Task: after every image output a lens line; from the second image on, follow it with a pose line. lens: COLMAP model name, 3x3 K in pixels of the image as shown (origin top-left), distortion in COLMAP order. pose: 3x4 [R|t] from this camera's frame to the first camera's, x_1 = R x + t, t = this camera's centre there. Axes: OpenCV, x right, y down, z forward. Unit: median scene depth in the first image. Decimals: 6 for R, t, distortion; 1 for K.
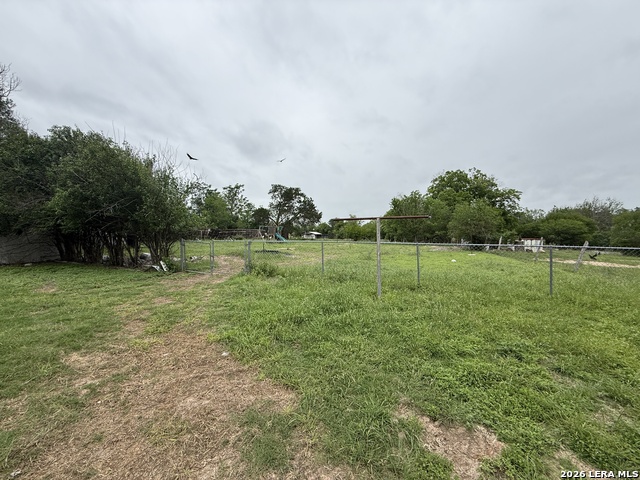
lens RADIAL K [[254.6, 0, 318.6], [0, 254.6, 241.0], [0, 0, 1]] dist [0.000799, -0.000393]
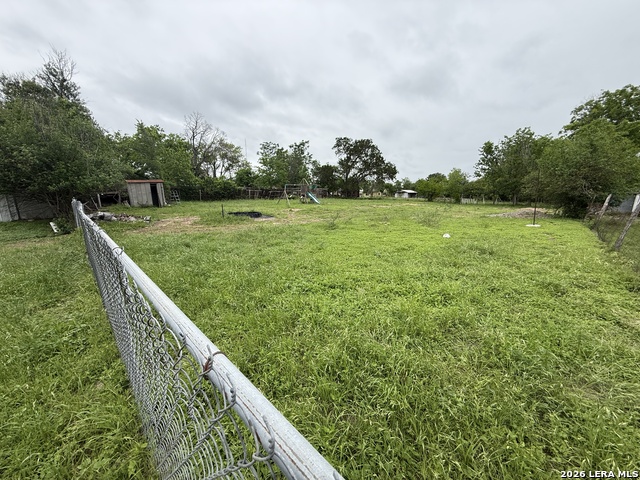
lens RADIAL K [[254.6, 0, 321.1], [0, 254.6, 238.1], [0, 0, 1]] dist [0.000799, -0.000393]
pose [[0.918220, 0.061400, -0.391283, 0.142400], [-0.002728, 0.988868, 0.148770, -0.002118], [0.396061, -0.135536, 0.908166, 0.095560]]
